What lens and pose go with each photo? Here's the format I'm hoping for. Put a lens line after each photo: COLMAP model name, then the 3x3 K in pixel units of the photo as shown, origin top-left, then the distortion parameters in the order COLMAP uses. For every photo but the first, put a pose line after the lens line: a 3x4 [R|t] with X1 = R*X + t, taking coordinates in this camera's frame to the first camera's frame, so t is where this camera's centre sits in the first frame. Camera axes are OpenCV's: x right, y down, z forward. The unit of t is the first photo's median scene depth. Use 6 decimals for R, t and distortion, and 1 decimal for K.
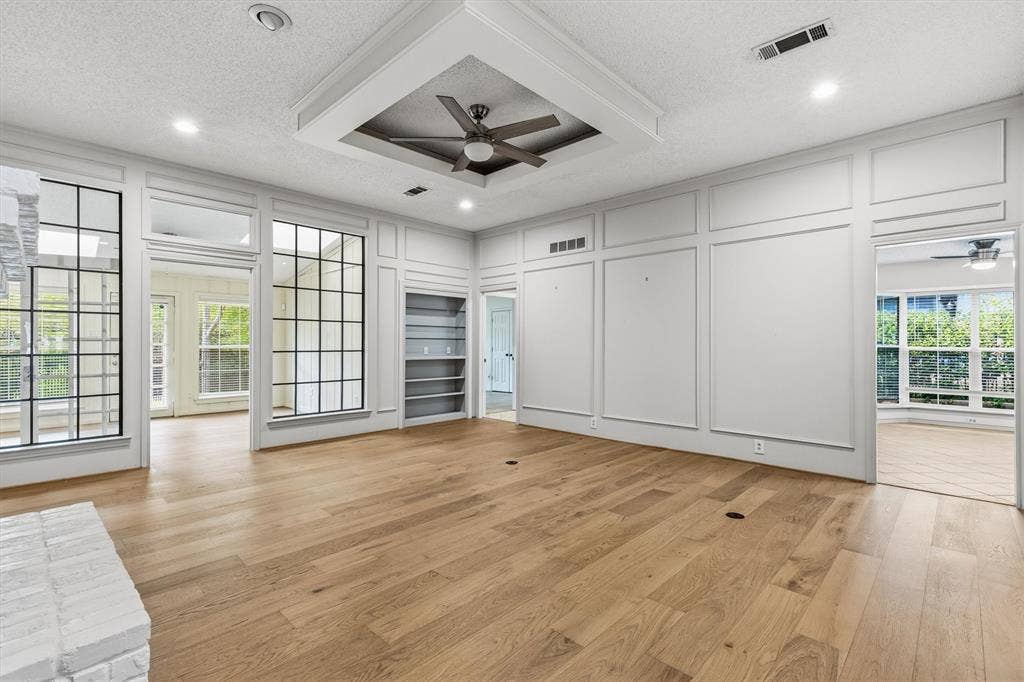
lens RADIAL K [[458.3, 0, 503.2], [0, 458.3, 341.3], [0, 0, 1]] dist [0.002491, 0.000348]
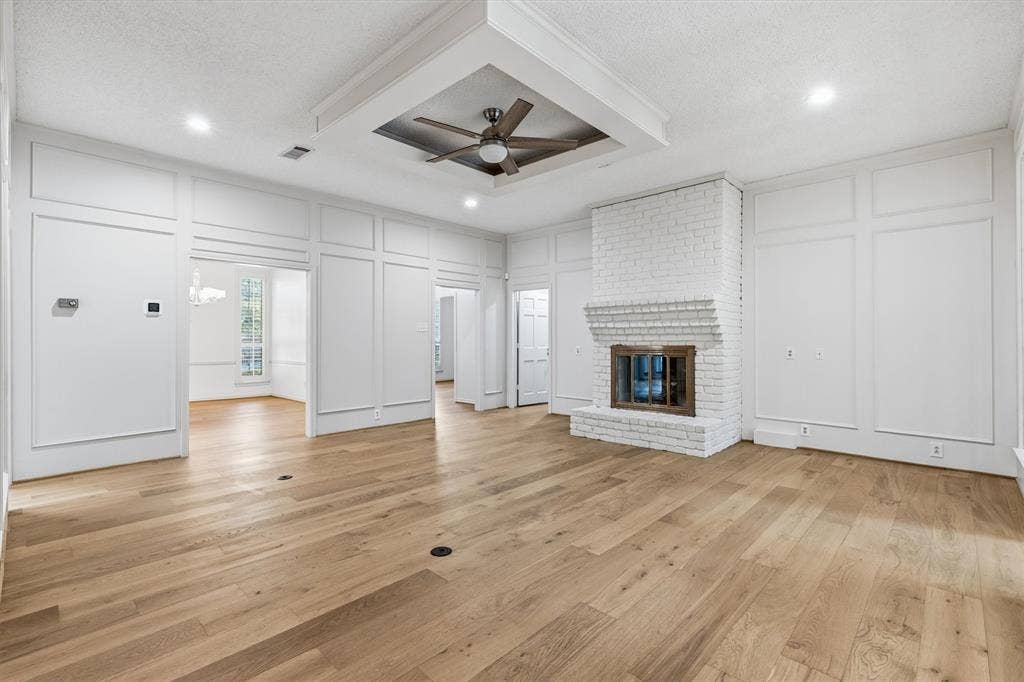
lens RADIAL K [[465.3, 0, 513.9], [0, 465.3, 339.7], [0, 0, 1]] dist [0.008568, 0.000292]
pose [[-0.999662, 0.000444, -0.025979, -0.069998], [0.000553, 0.999991, -0.004177, 0.010535], [0.025977, -0.004190, -0.999654, 1.981611]]
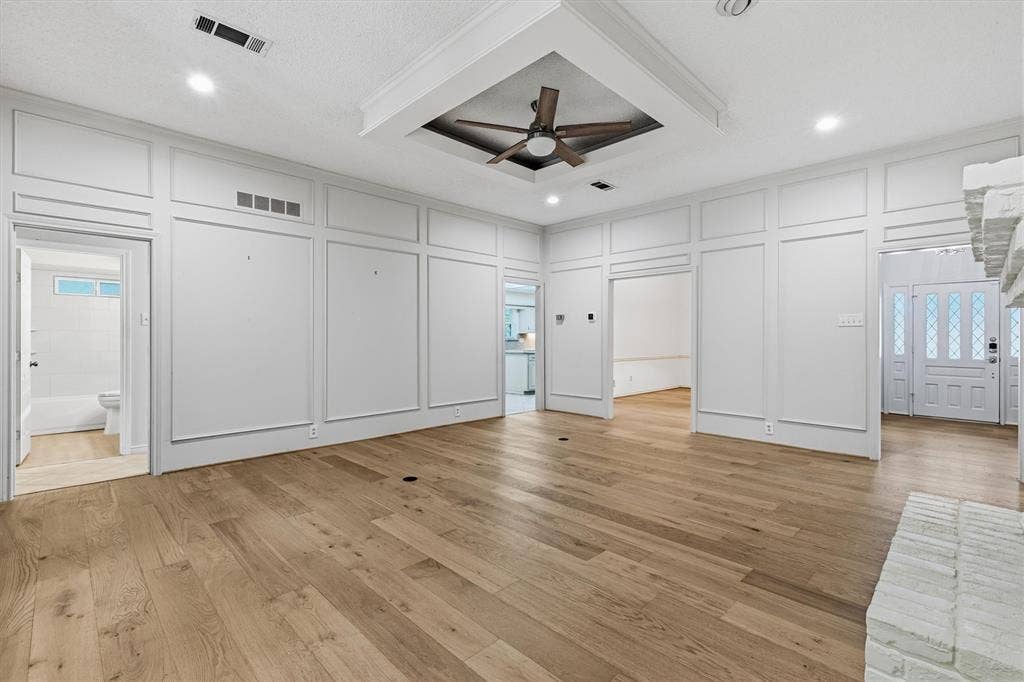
lens RADIAL K [[465.3, 0, 513.9], [0, 465.3, 339.7], [0, 0, 1]] dist [0.008568, 0.000292]
pose [[0.014520, -0.005341, 0.999880, -1.043756], [-0.006430, 0.999965, 0.005435, 0.005454], [-0.999874, -0.006509, 0.014485, 1.008191]]
